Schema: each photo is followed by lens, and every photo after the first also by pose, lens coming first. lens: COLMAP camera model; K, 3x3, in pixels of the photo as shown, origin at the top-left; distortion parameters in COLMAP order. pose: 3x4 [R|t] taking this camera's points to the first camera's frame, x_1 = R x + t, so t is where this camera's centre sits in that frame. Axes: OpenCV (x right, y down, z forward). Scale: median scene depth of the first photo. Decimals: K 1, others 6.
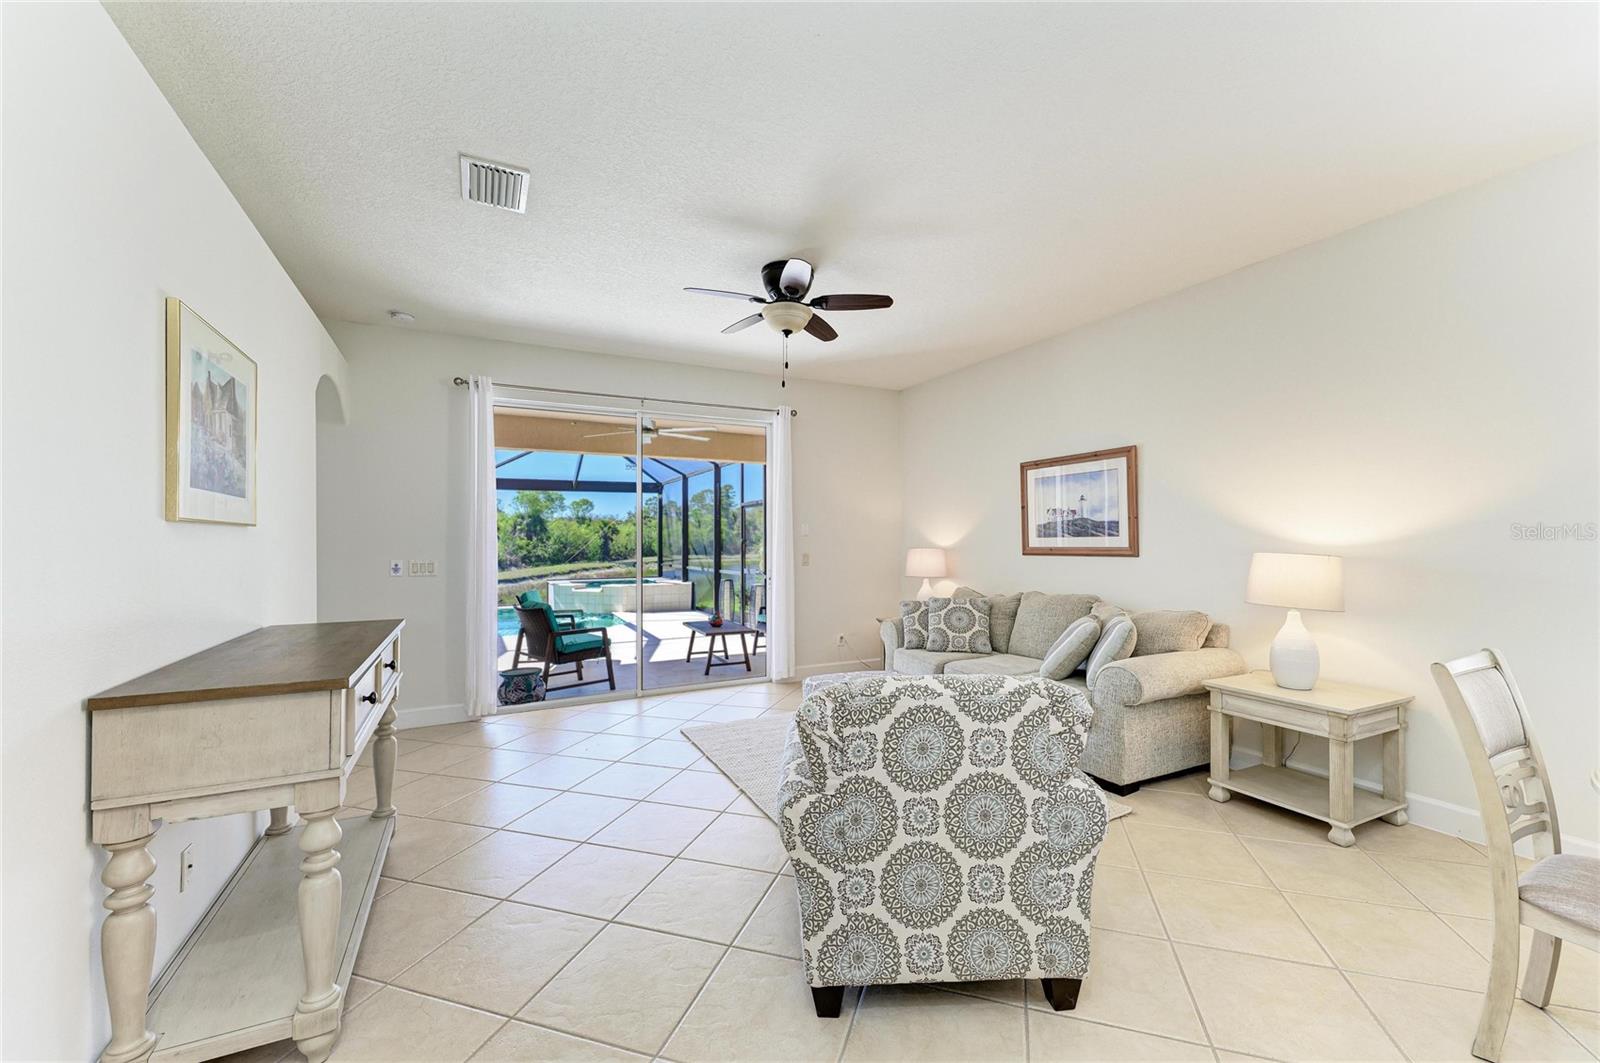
lens RADIAL K [[620.4, 0, 801.7], [0, 620.4, 541.1], [0, 0, 1]] dist [0.018492, -0.005844]
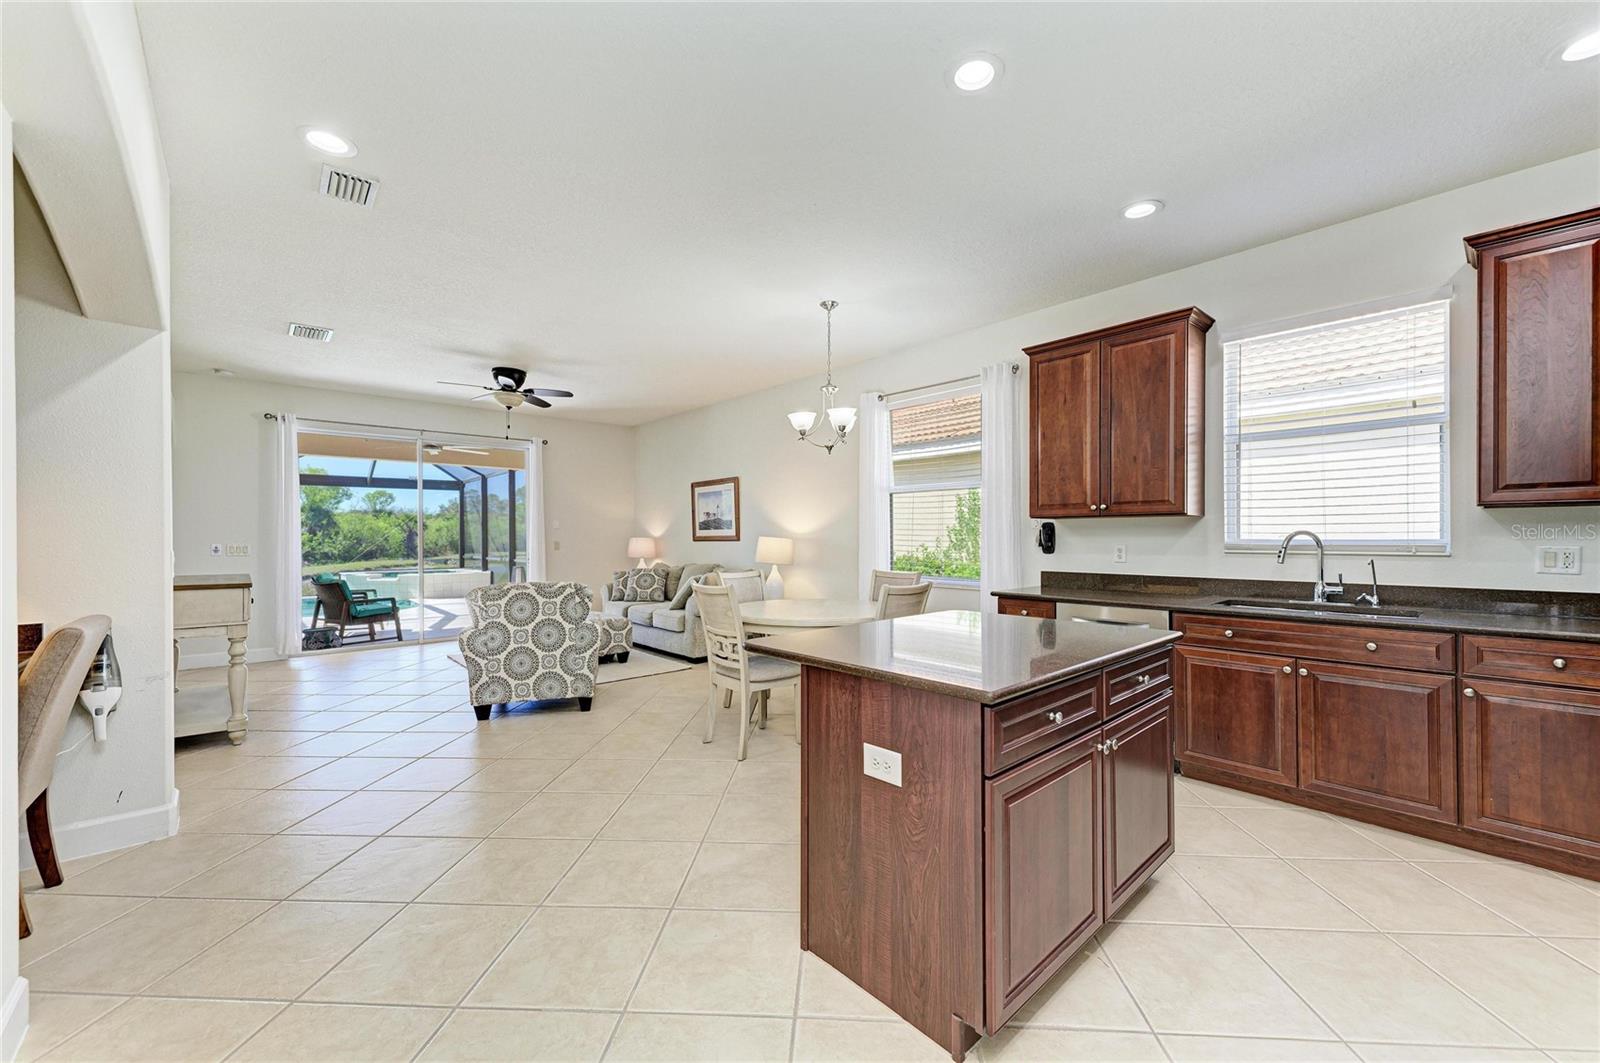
lens RADIAL K [[620.4, 0, 806.4], [0, 620.4, 540.6], [0, 0, 1]] dist [0.018492, -0.005844]
pose [[0.966979, -0.000518, 0.254856, 0.200636], [-0.000773, 0.999987, 0.004965, 0.011367], [-0.254855, -0.004998, 0.966966, -0.524306]]
